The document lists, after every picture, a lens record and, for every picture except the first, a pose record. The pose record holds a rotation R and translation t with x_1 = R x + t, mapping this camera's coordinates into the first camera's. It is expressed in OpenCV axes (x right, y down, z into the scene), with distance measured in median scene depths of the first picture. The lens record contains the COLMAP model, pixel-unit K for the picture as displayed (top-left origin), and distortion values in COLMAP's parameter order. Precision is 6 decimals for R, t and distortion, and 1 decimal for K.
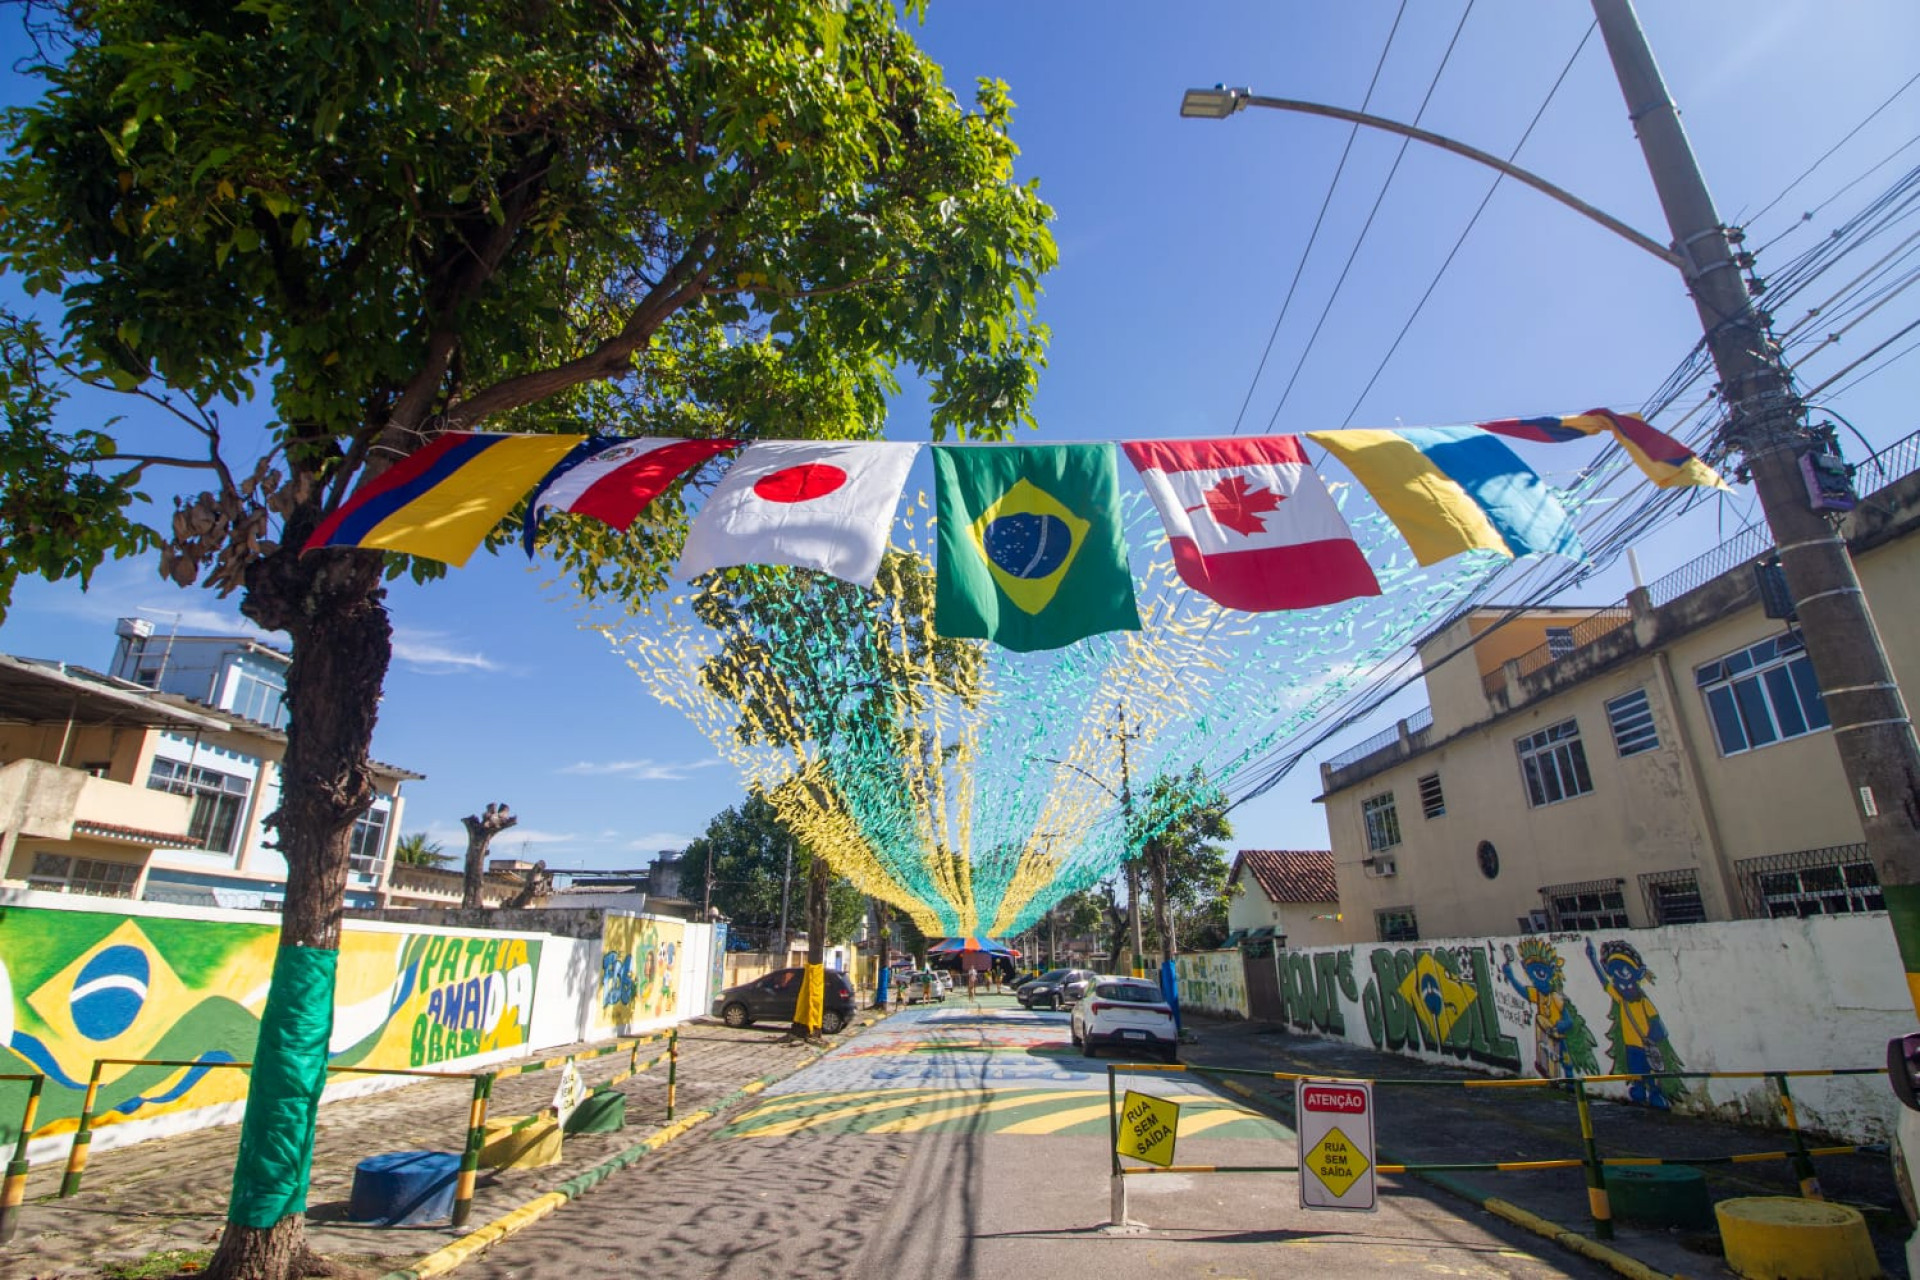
lens RADIAL K [[875.2, 0, 964.2], [0, 875.2, 639.7], [0, 0, 1]] dist [-0.005066, -0.003606]
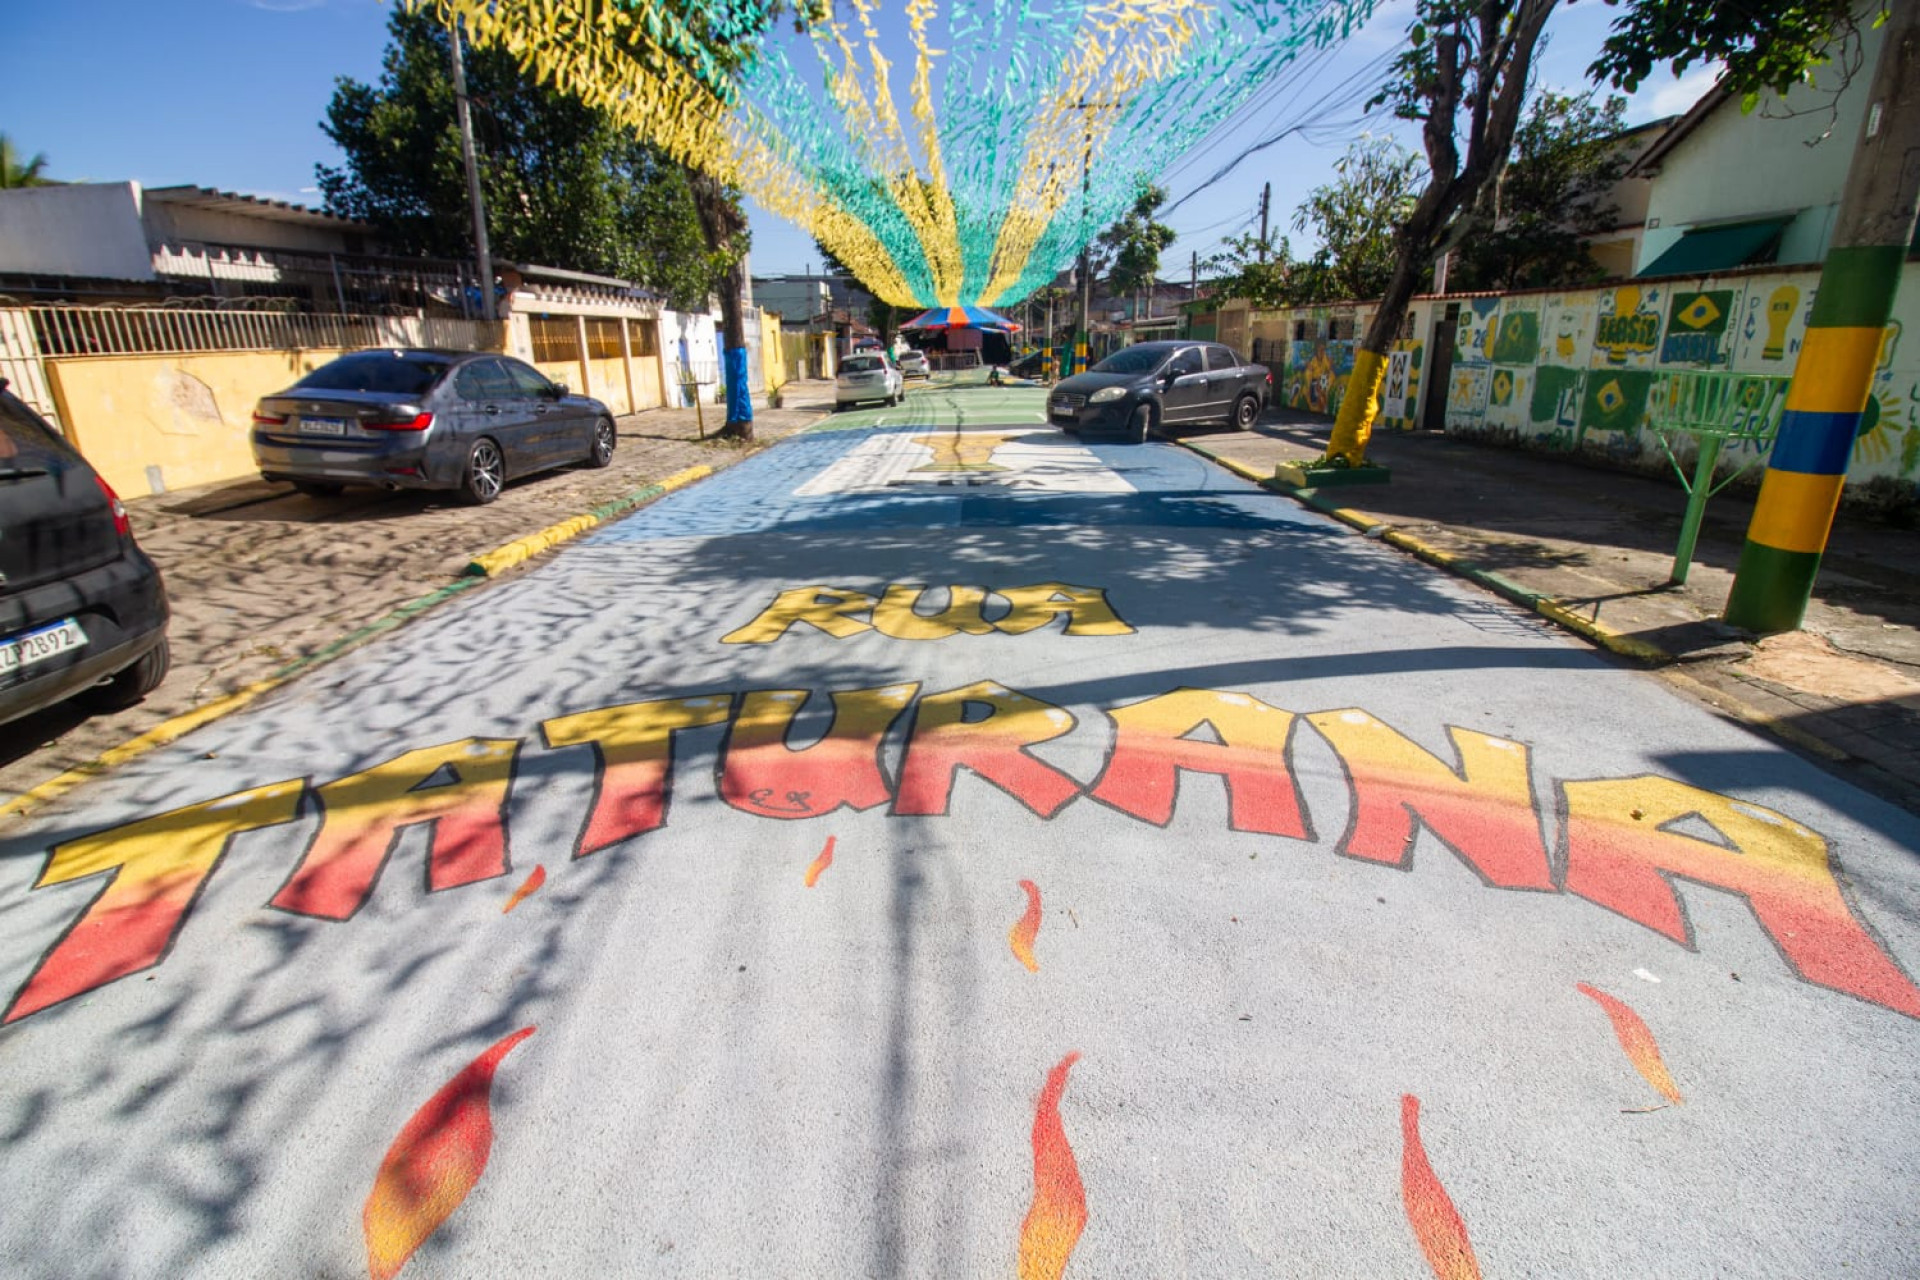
lens RADIAL K [[875.2, 0, 951.4], [0, 875.2, 626.5], [0, 0, 1]] dist [-0.005066, -0.003606]
pose [[0.999861, -0.014076, -0.008977, 0.032658], [0.016611, 0.785143, 0.619091, 0.441542], [-0.001666, -0.619154, 0.785268, 1.164673]]
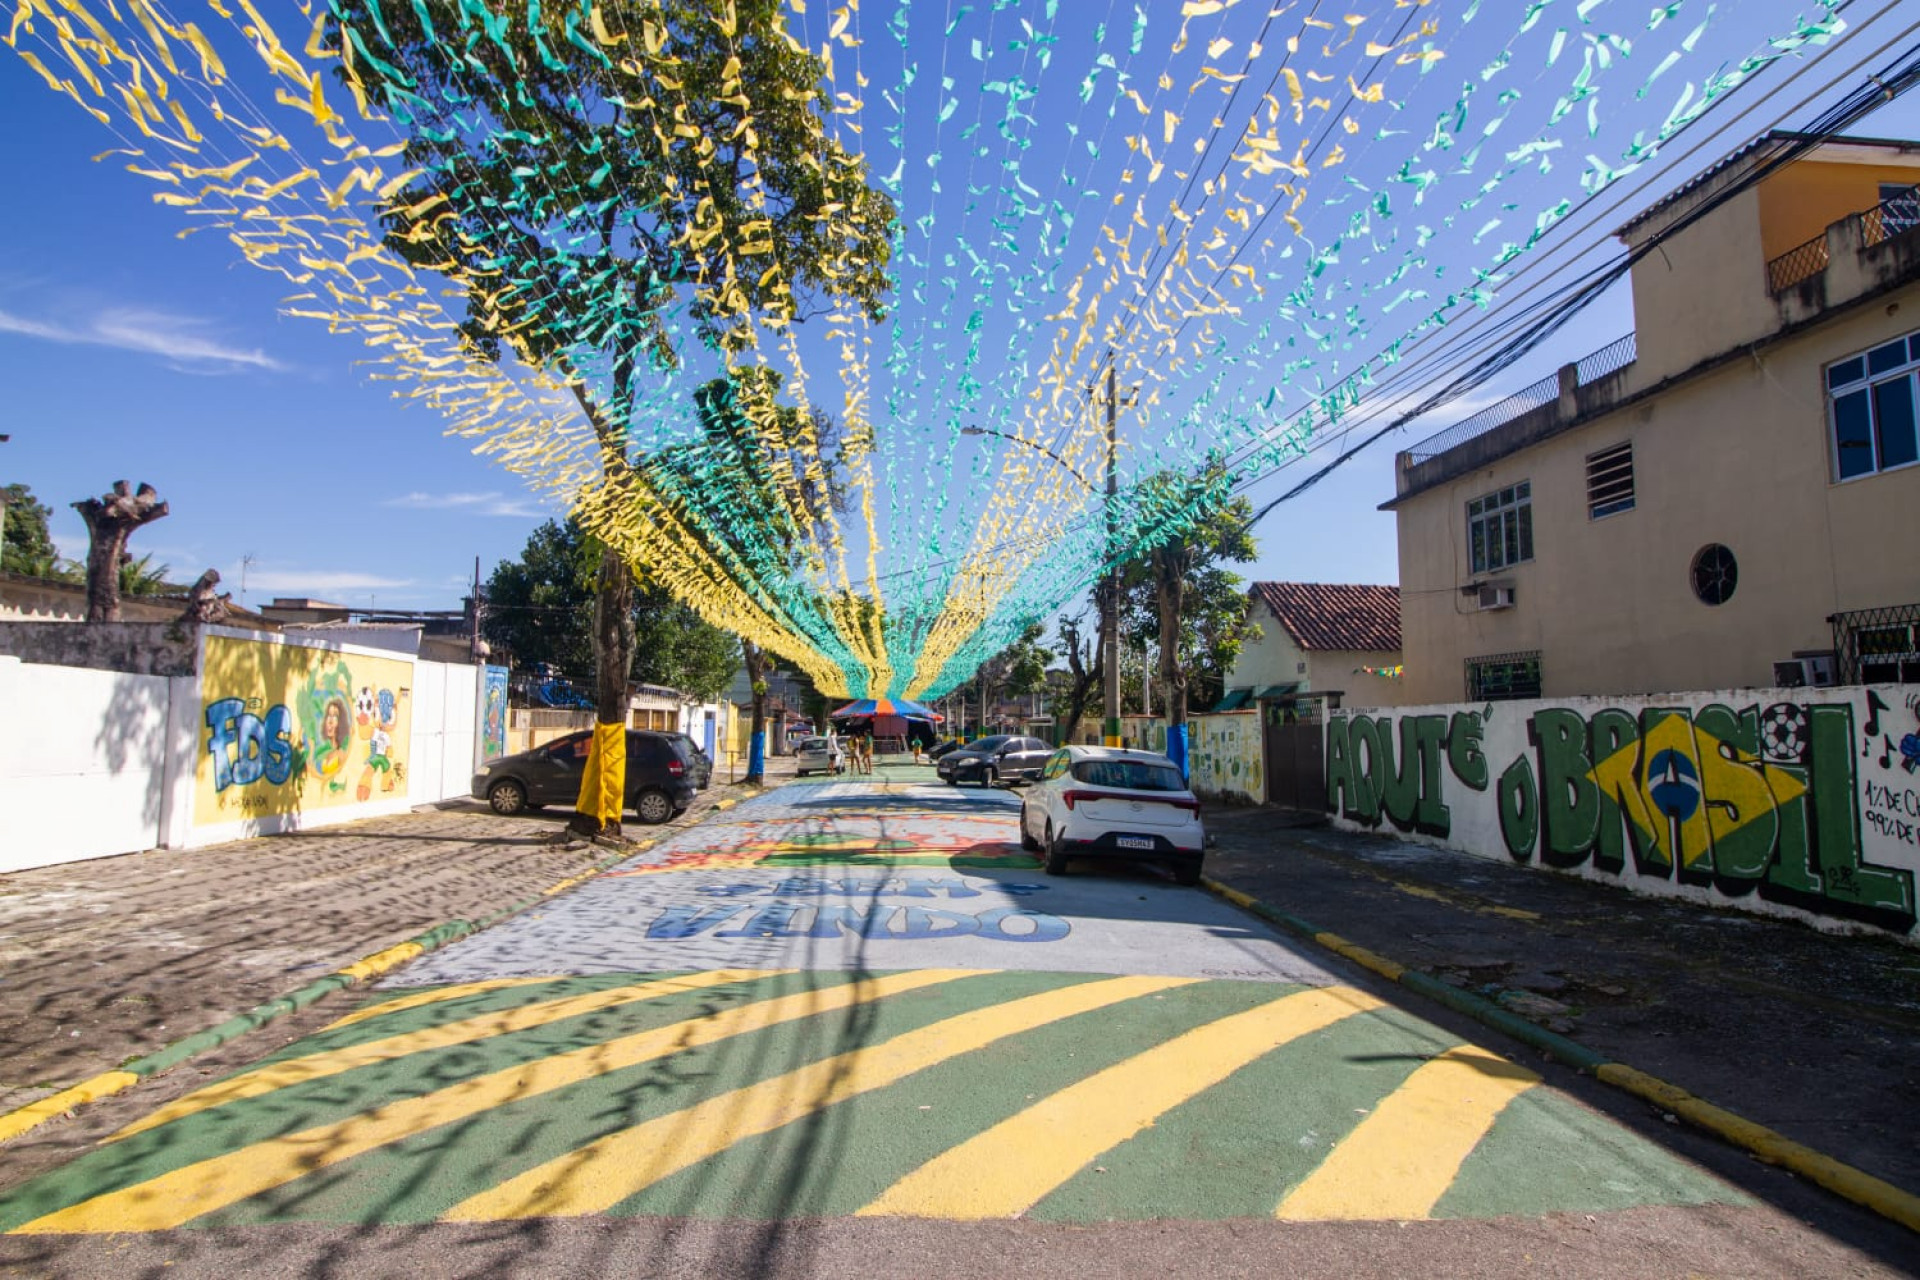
lens RADIAL K [[1039.1, 0, 960.5], [0, 1039.1, 624.6], [0, 0, 1]] dist [0.001543, -0.002136]
pose [[0.996870, 0.018219, 0.076934, 0.018279], [-0.036966, 0.967580, 0.249845, 0.120077], [-0.069888, -0.251907, 0.965225, 0.315842]]
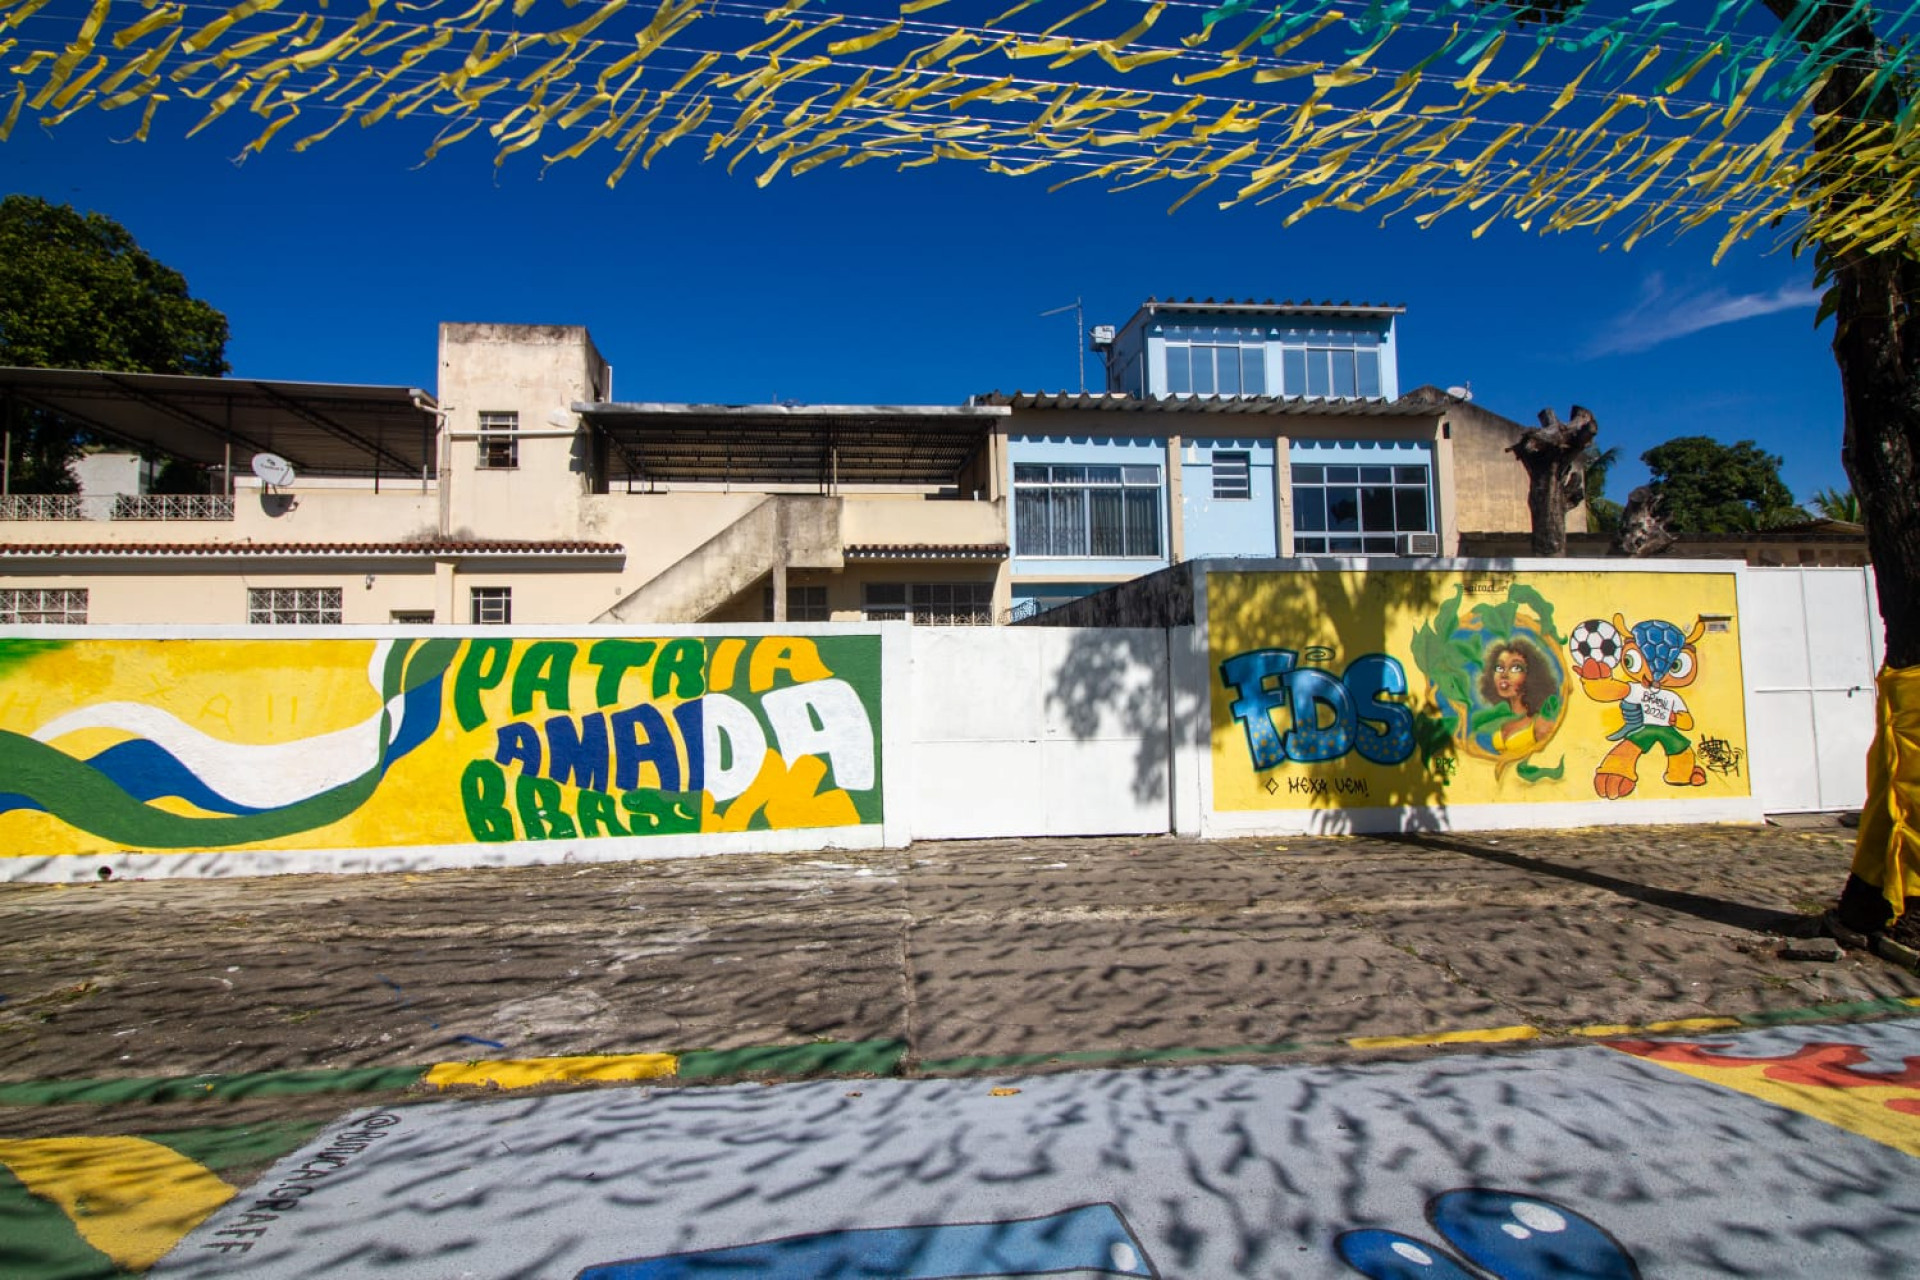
lens RADIAL K [[1039.1, 0, 965.5], [0, 1039.1, 624.9], [0, 0, 1]] dist [0.001543, -0.002136]
pose [[0.134064, -0.065174, -0.988827, 0.091489], [0.354950, 0.934788, -0.013489, 0.290562], [0.925223, -0.349176, 0.148455, 0.764988]]
